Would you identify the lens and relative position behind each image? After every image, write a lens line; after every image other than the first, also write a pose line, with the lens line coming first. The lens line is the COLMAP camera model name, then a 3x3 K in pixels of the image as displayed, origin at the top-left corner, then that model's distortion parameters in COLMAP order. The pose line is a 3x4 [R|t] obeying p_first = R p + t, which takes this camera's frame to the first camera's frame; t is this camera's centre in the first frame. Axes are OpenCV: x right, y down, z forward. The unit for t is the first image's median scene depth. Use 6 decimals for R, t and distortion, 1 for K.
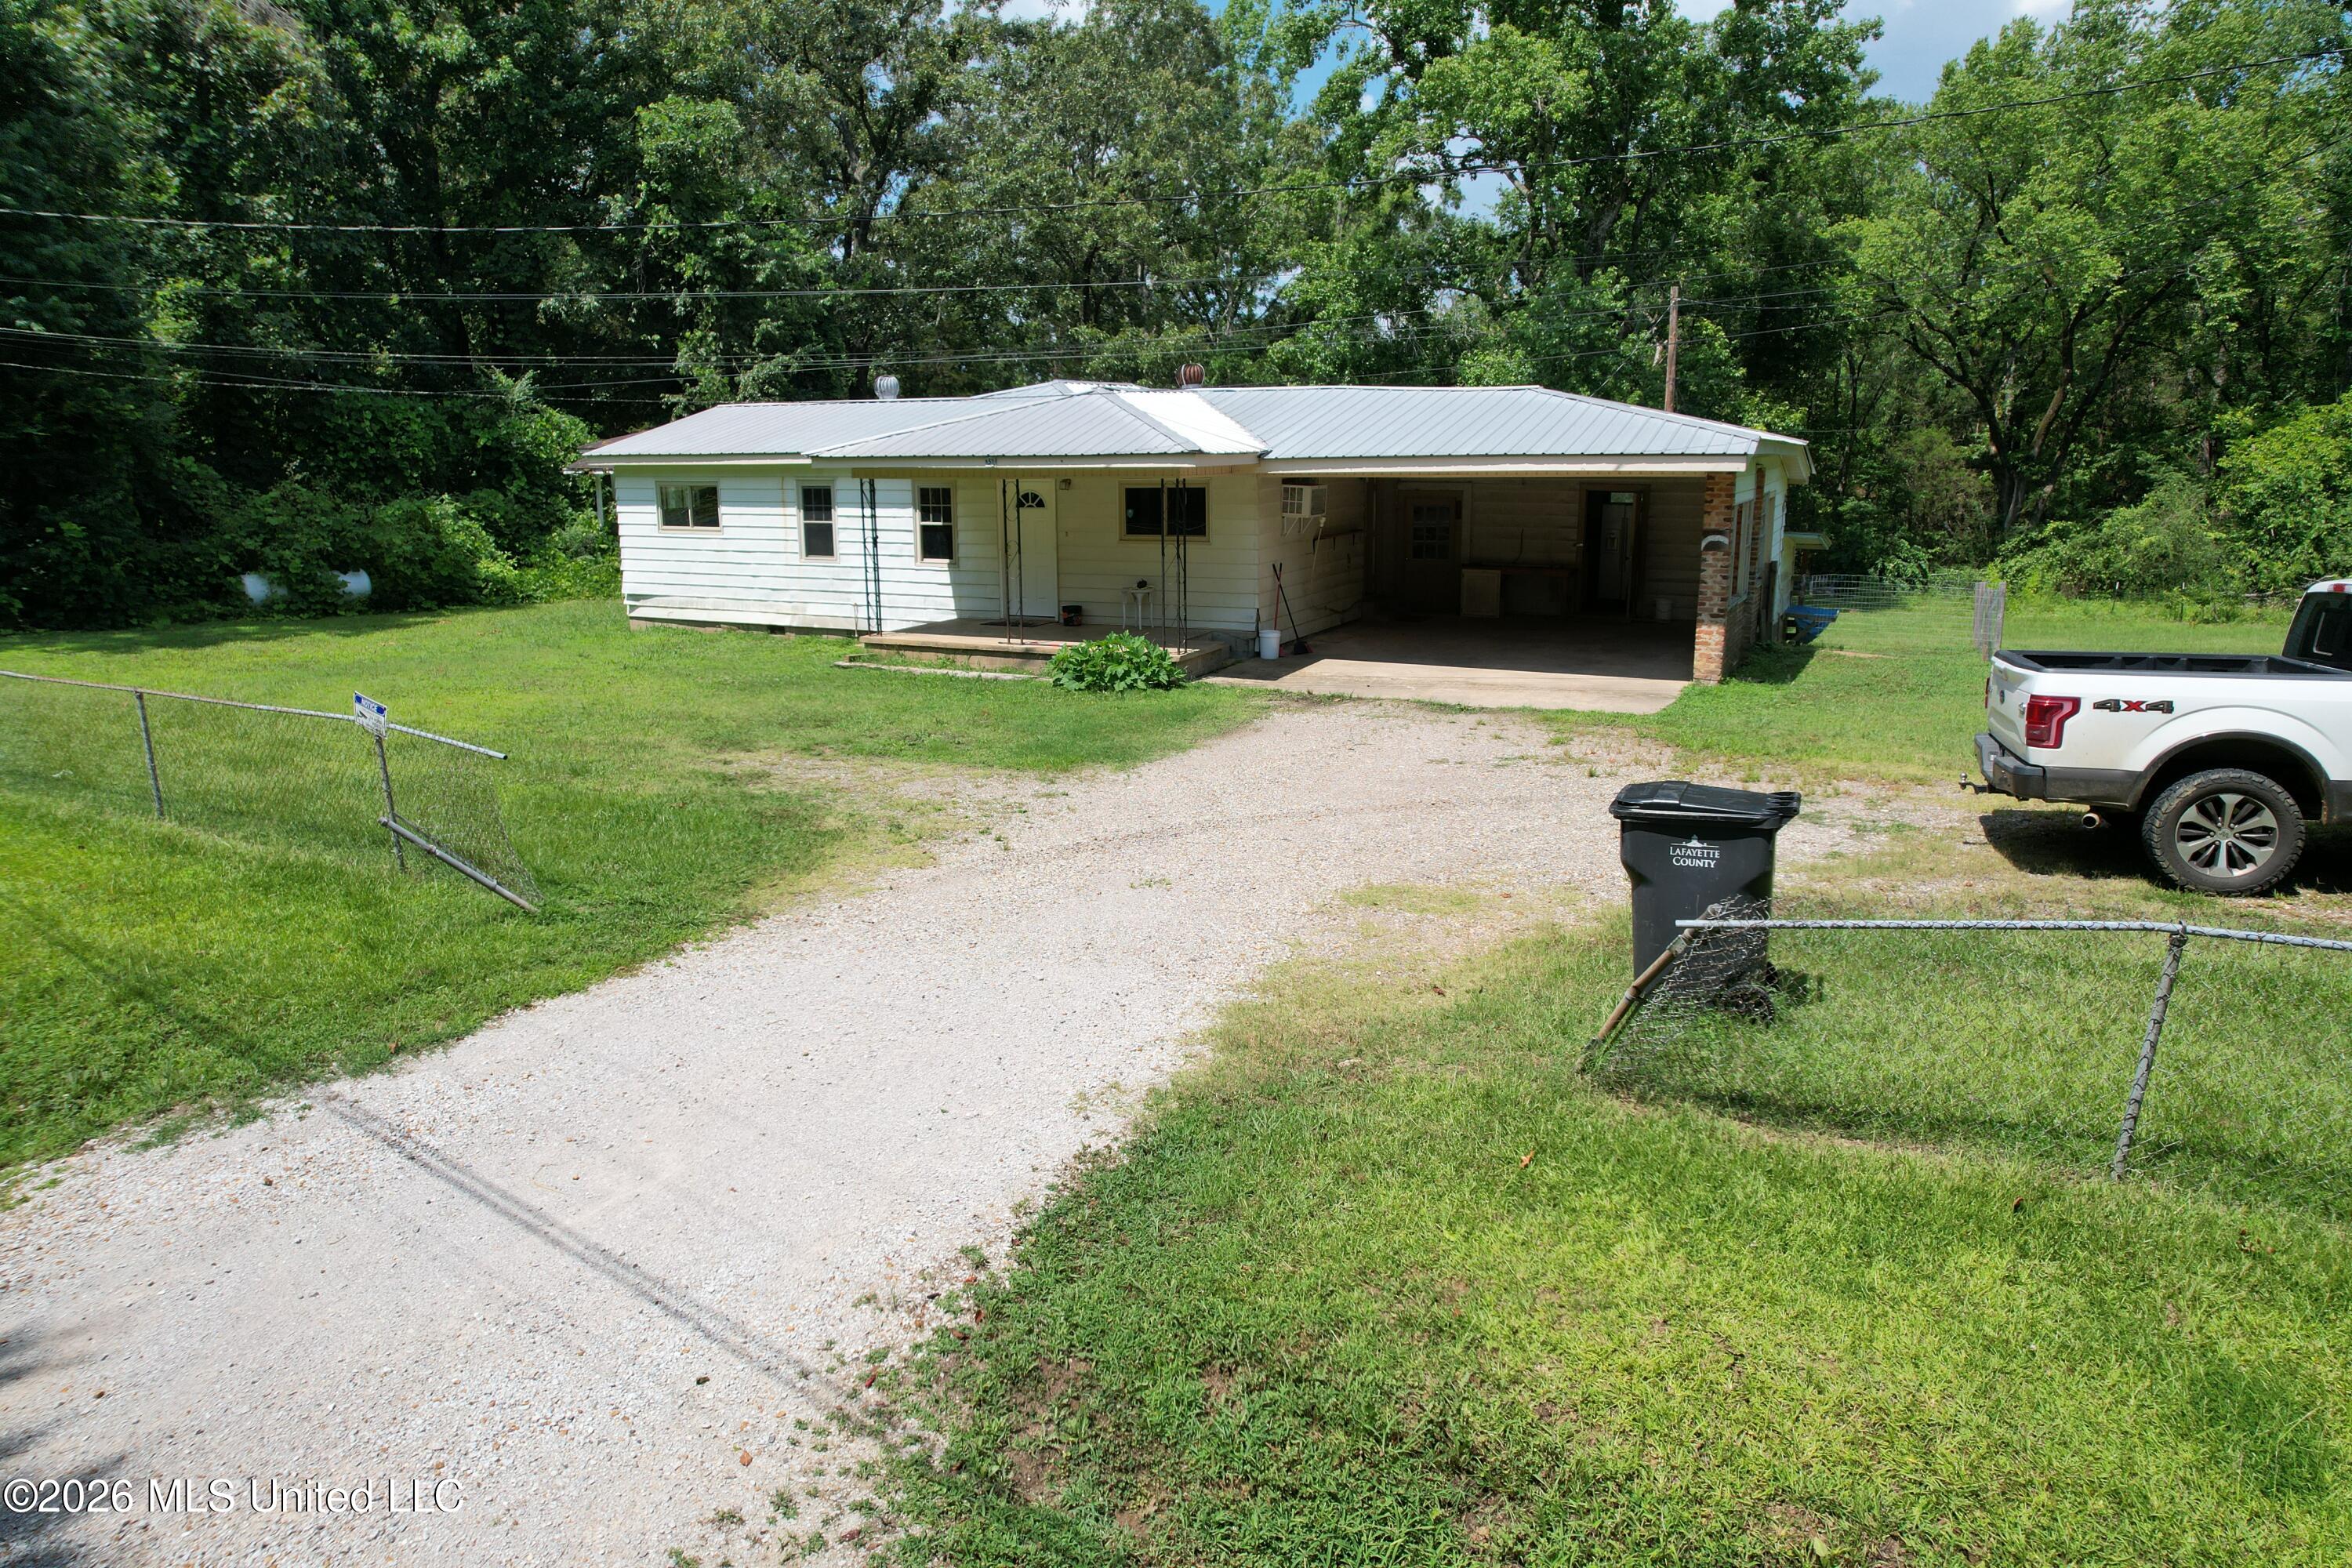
lens RADIAL K [[1510.4, 0, 1165.2], [0, 1510.4, 782.0], [0, 0, 1]] dist [-0.081039, 0.075908]
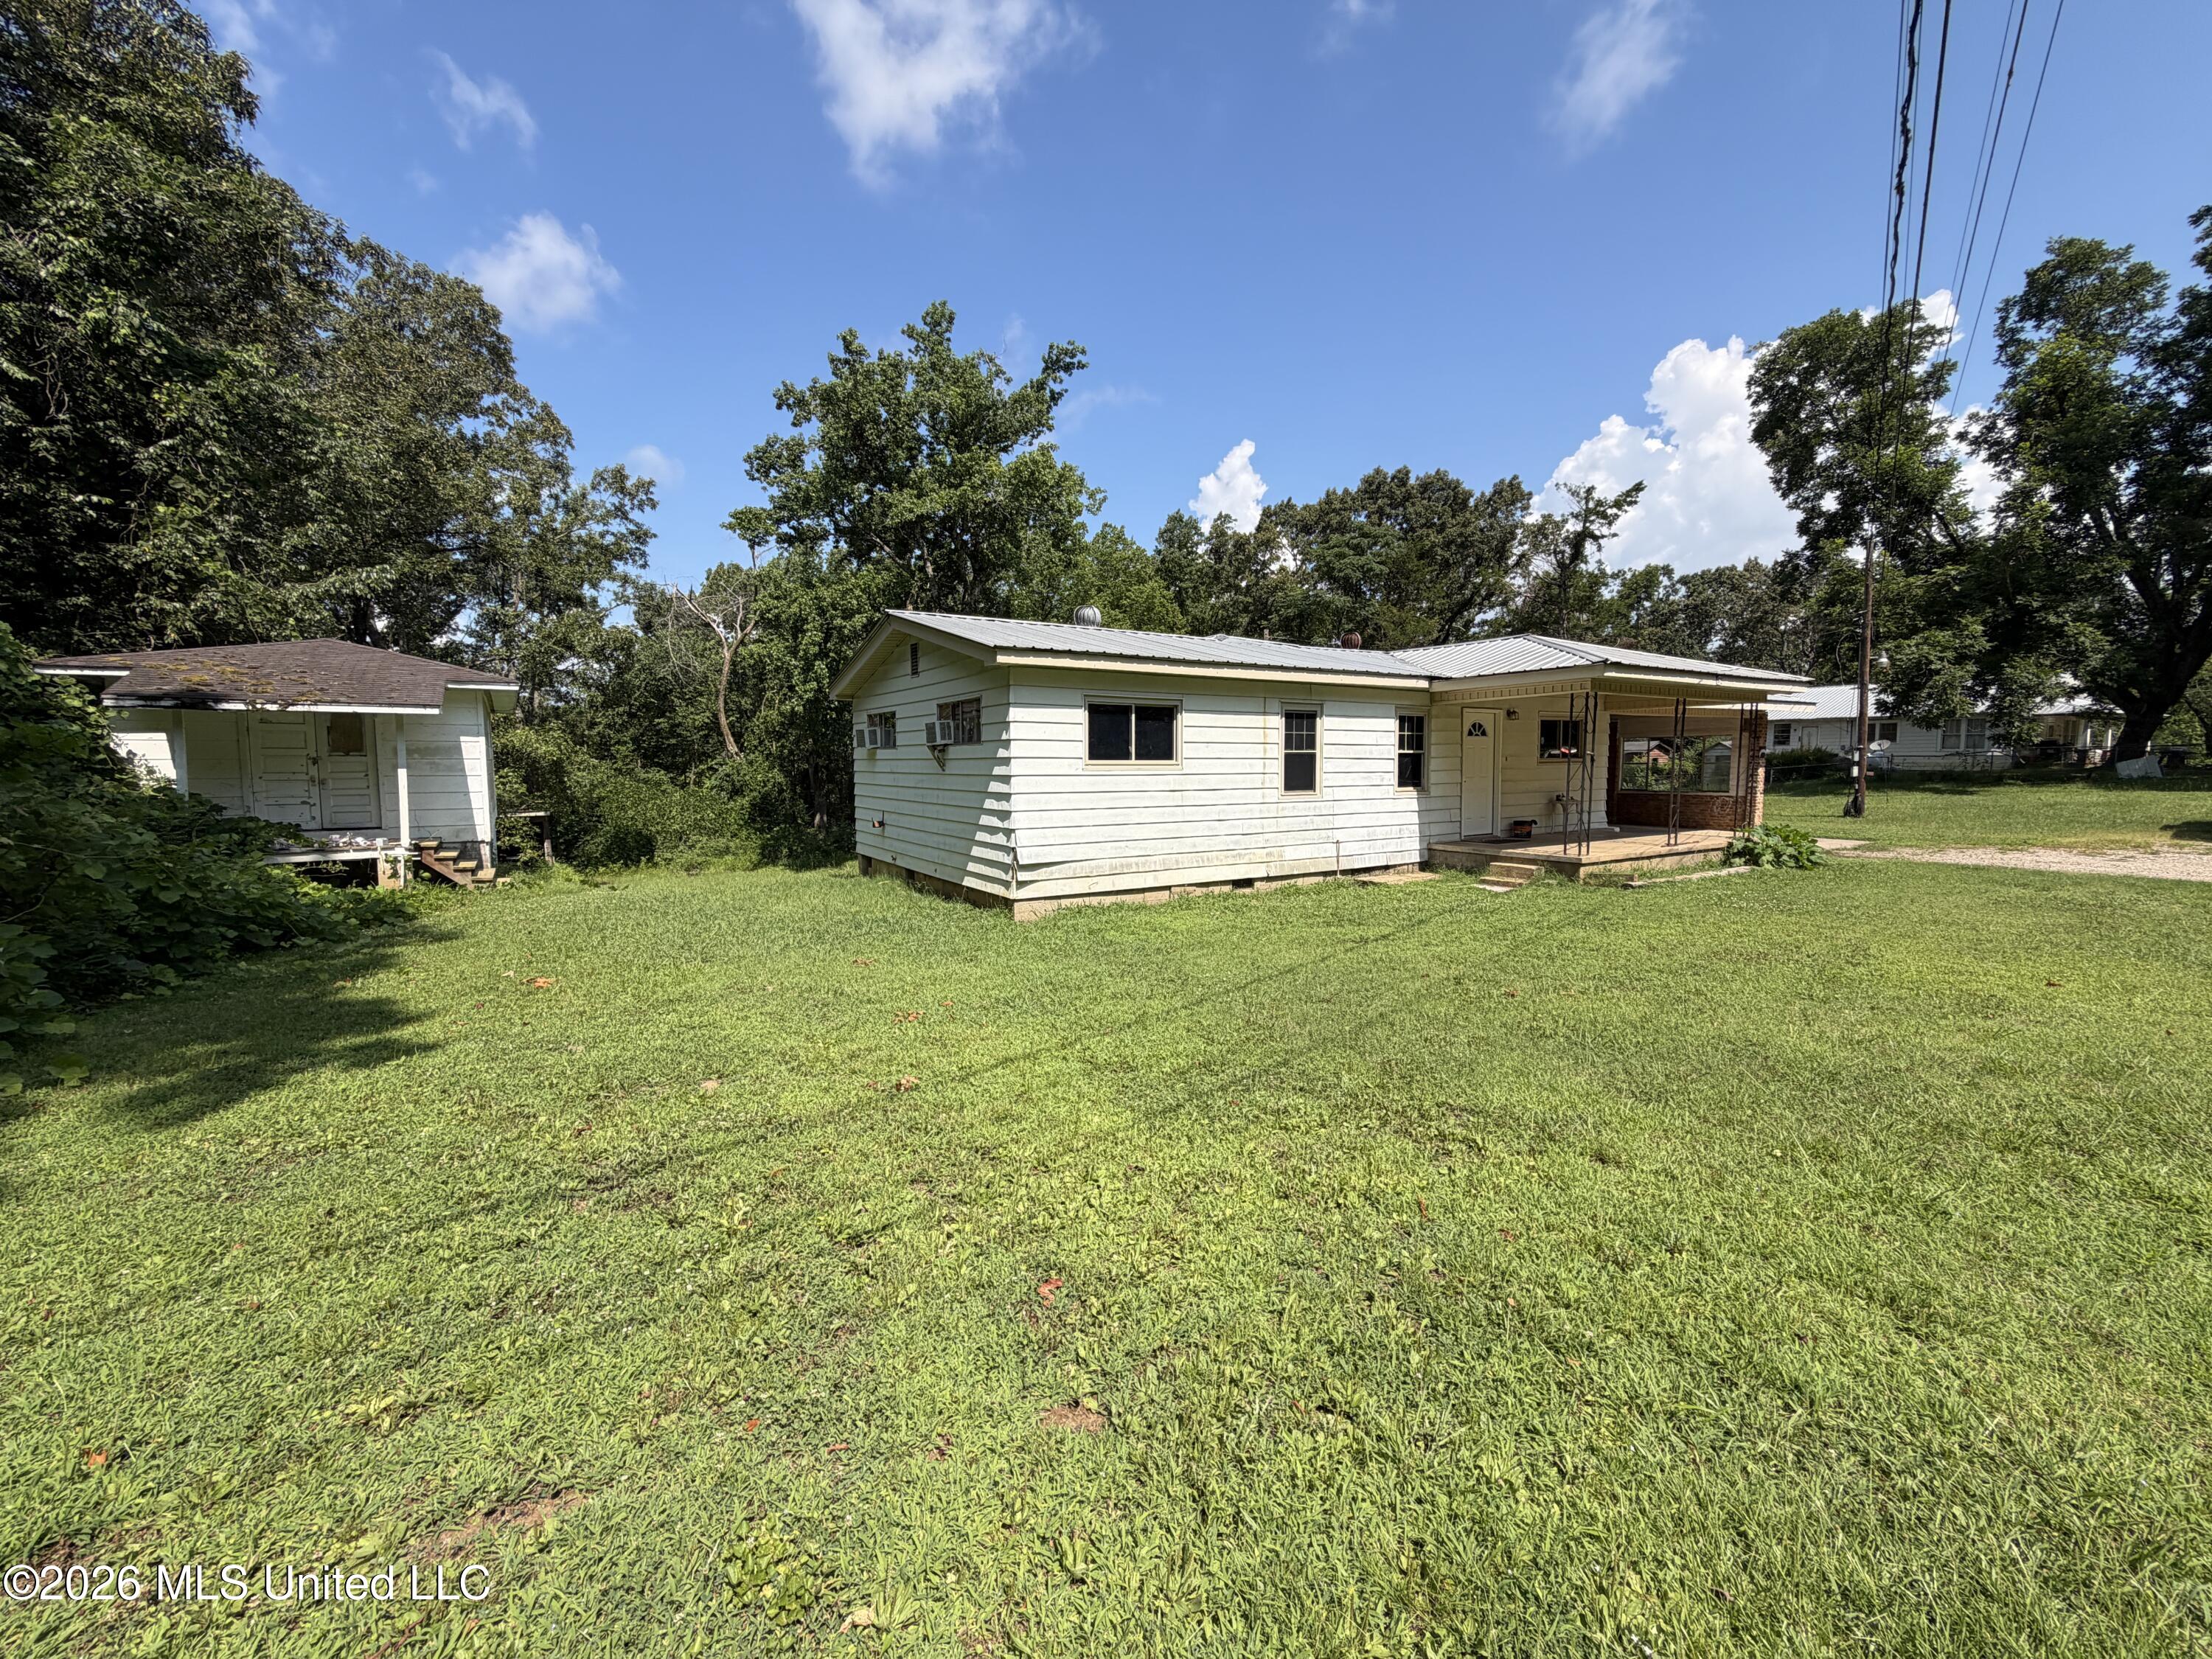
lens RADIAL K [[882.3, 0, 1098.4], [0, 882.3, 832.3], [0, 0, 1]] dist [0.001236, -0.000465]
pose [[0.522006, -0.060518, 0.850792, -0.716247], [0.189192, 0.980847, -0.046310, -0.123978], [-0.831695, 0.185138, 0.523458, 0.825685]]
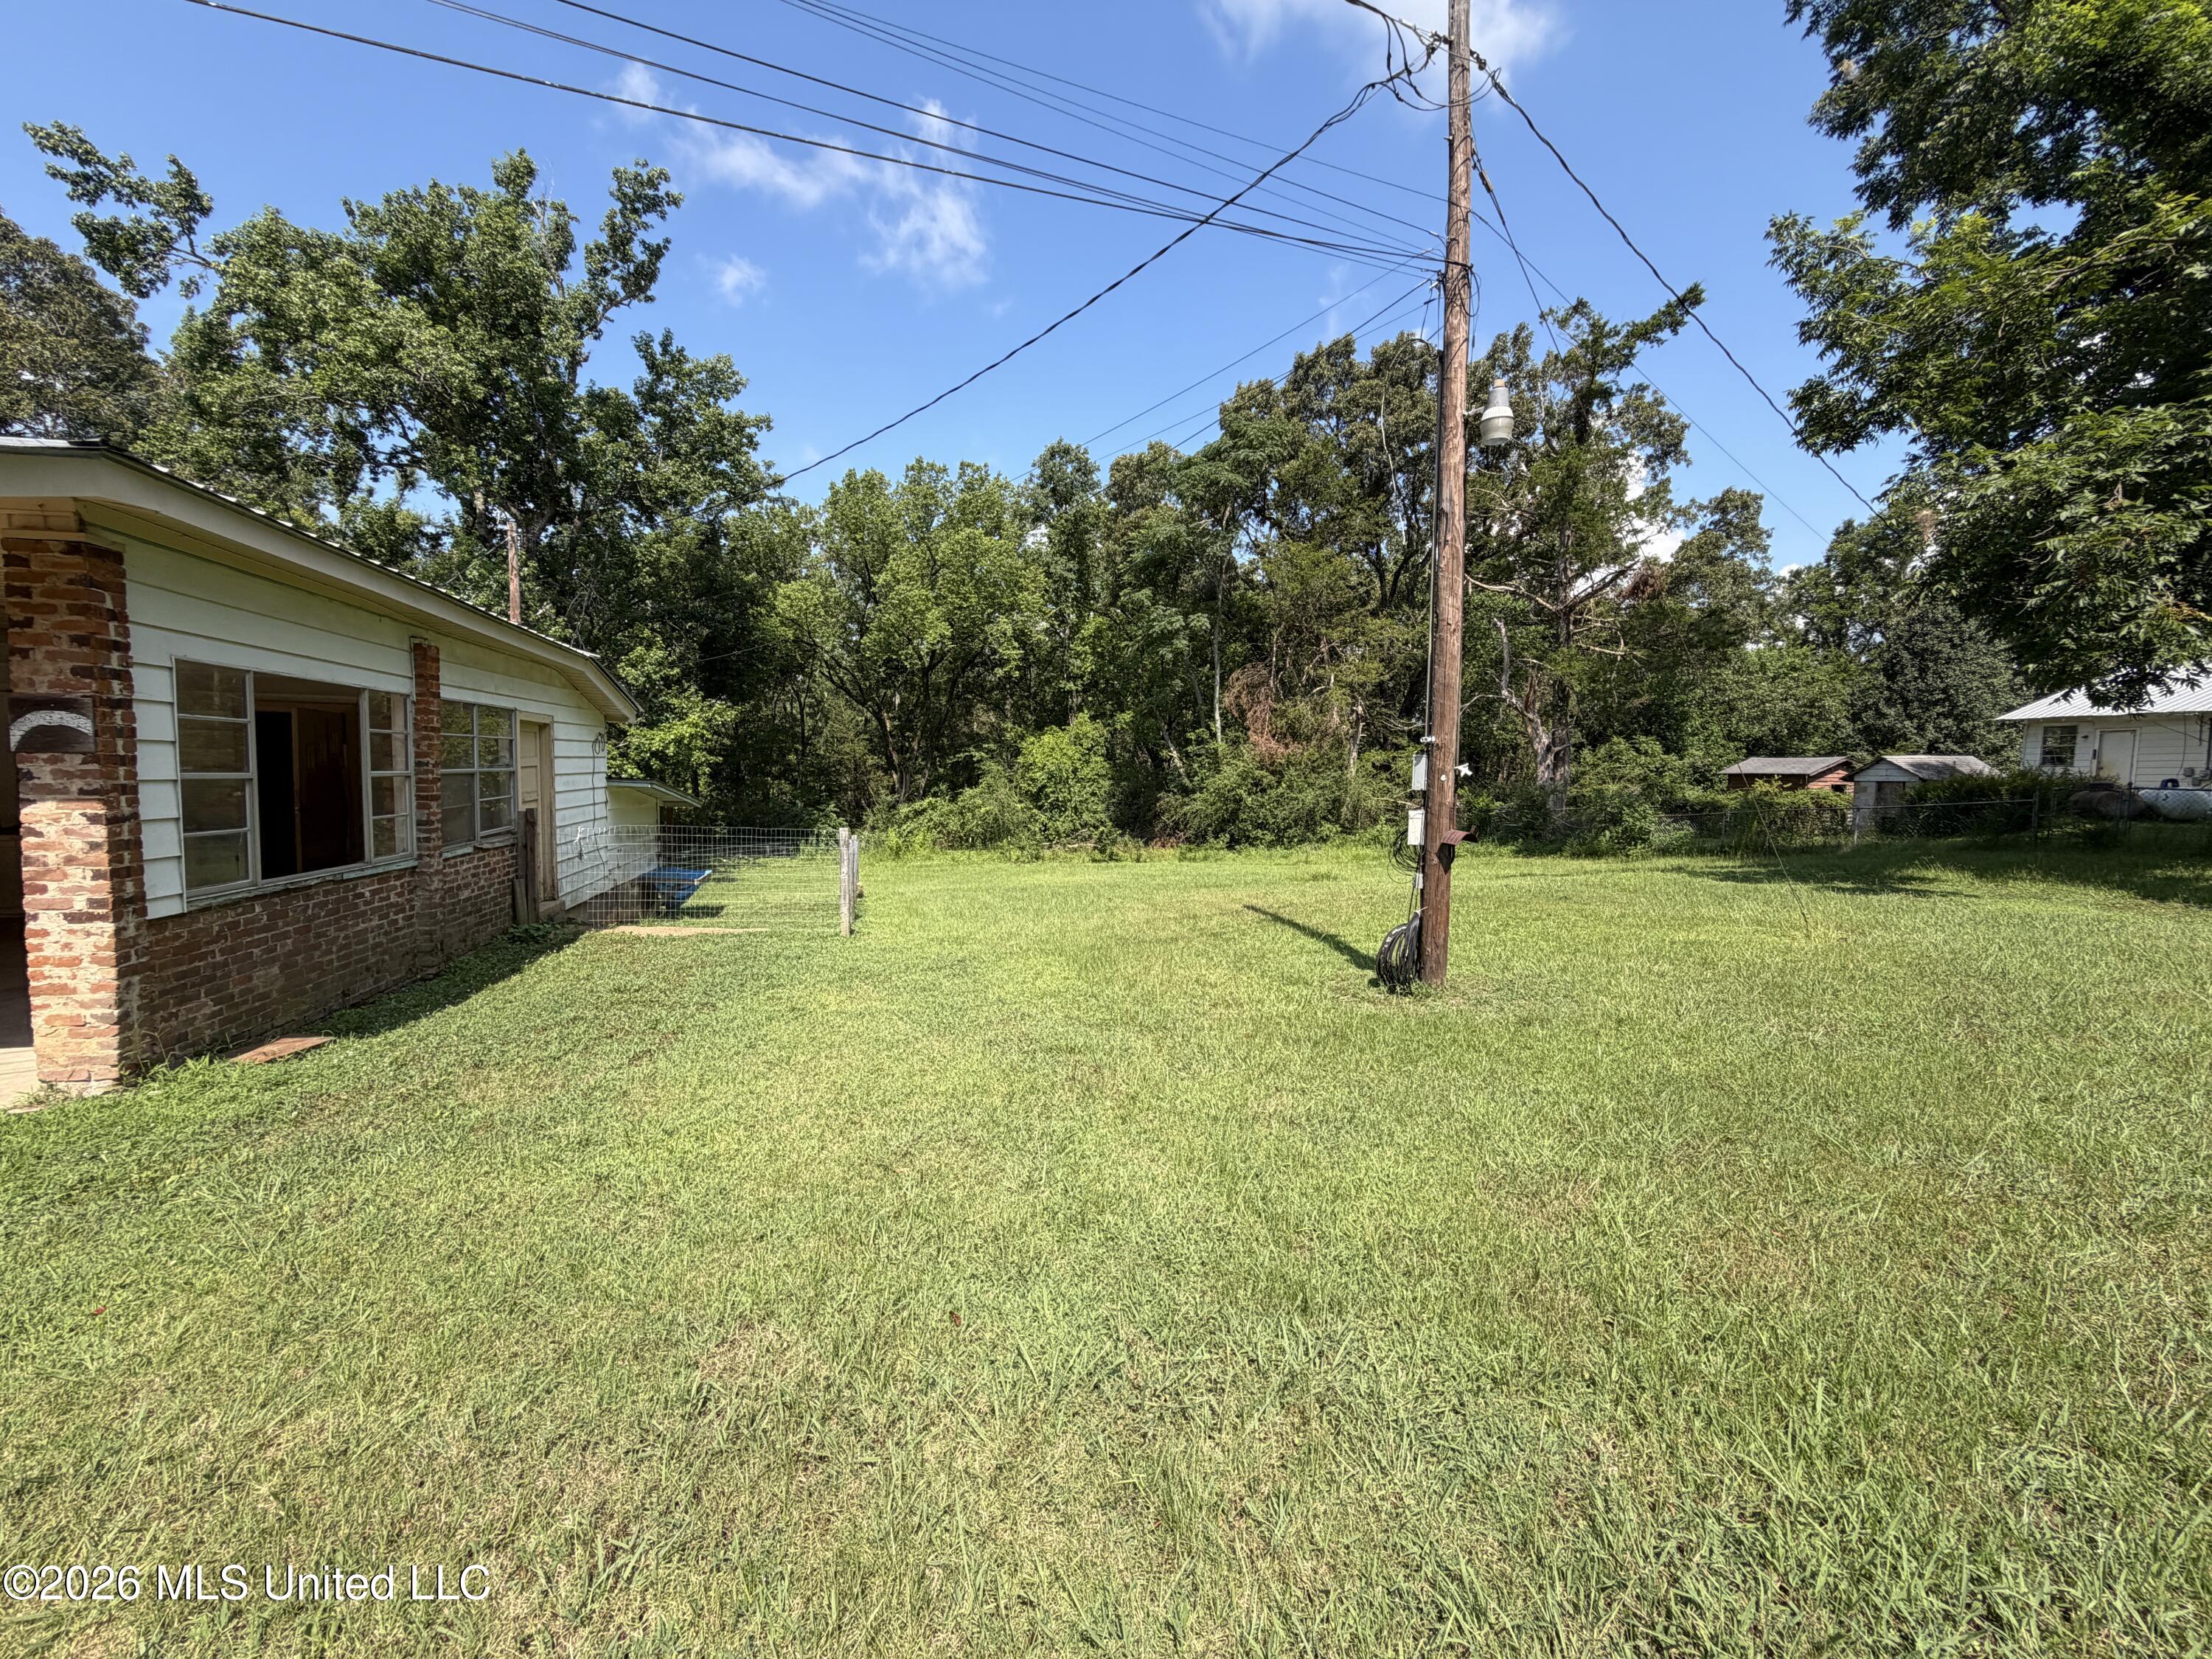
lens RADIAL K [[882.3, 0, 1098.4], [0, 882.3, 832.3], [0, 0, 1]] dist [0.001236, -0.000465]
pose [[0.756094, -0.019894, 0.654161, 0.309278], [0.119509, 0.986929, -0.108117, -0.056572], [-0.643459, 0.159925, 0.748588, 0.482929]]
